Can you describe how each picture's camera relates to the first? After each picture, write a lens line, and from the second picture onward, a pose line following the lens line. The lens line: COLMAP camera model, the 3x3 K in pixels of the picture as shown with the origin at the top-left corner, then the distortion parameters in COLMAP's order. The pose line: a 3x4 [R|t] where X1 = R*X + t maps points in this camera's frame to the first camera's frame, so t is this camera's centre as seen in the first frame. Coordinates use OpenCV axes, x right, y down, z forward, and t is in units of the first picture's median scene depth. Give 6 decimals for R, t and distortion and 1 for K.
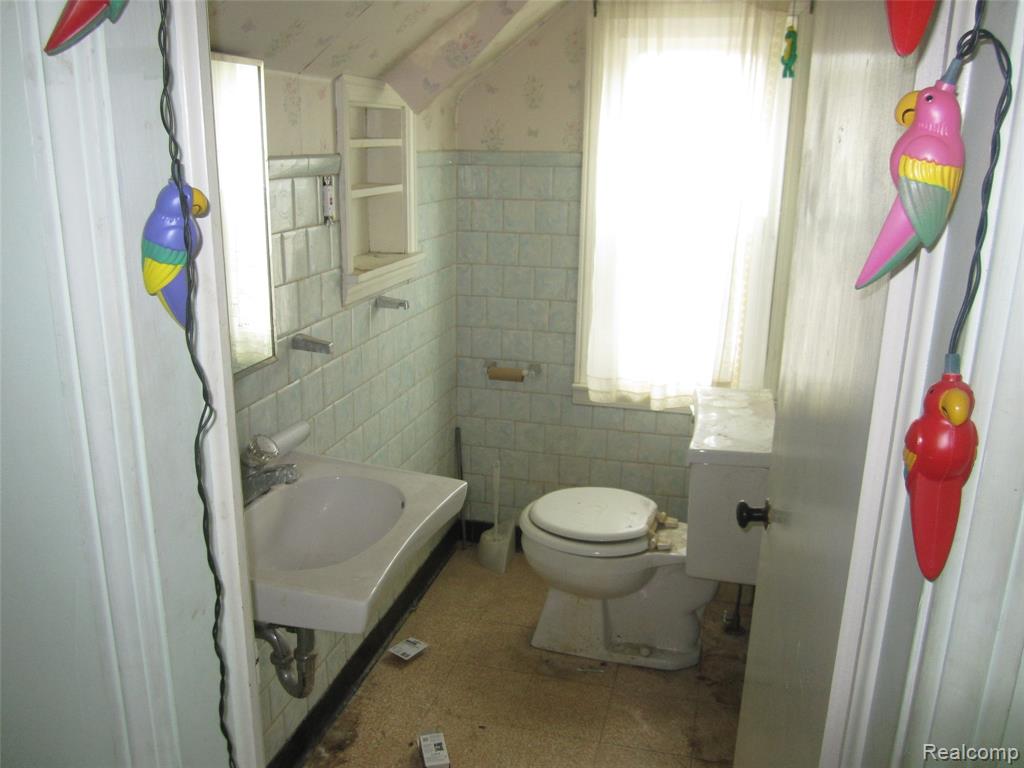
lens RADIAL K [[839.7, 0, 512.0], [0, 839.7, 384.0], [0, 0, 1]] dist [-0.007956, -0.002539]
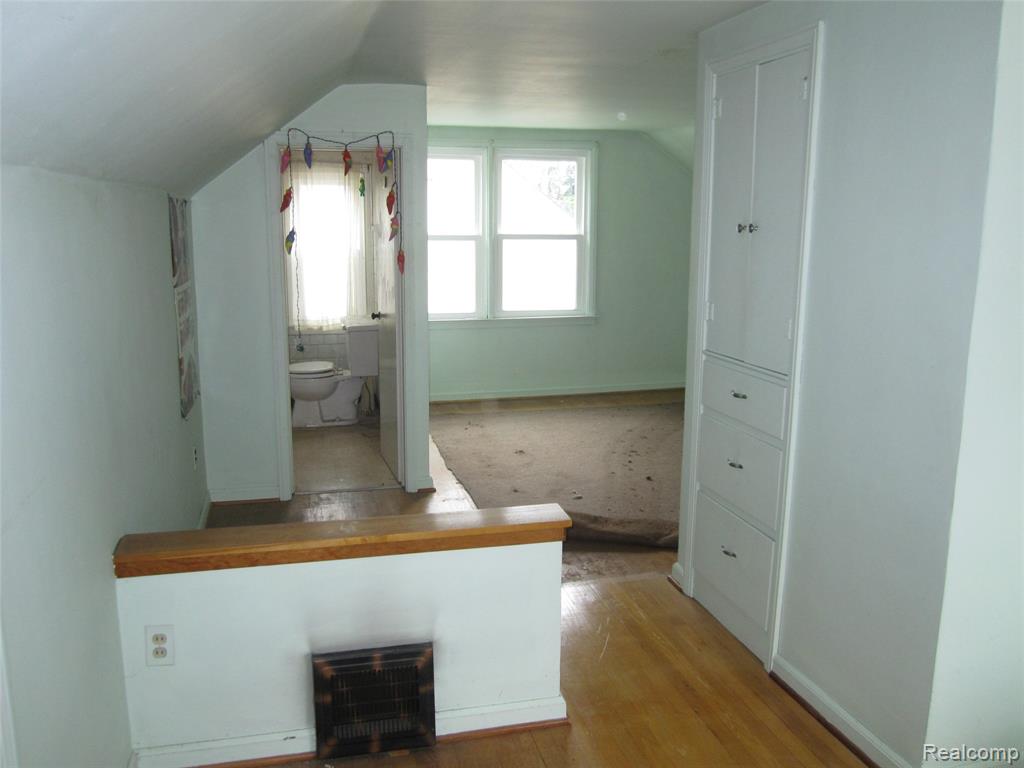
lens RADIAL K [[839.7, 0, 512.0], [0, 839.7, 384.0], [0, 0, 1]] dist [-0.007956, -0.002539]
pose [[0.873317, -0.102907, 0.476159, -0.567349], [0.139497, 0.989330, -0.042035, 0.391336], [-0.466753, 0.103132, 0.878354, -1.452176]]
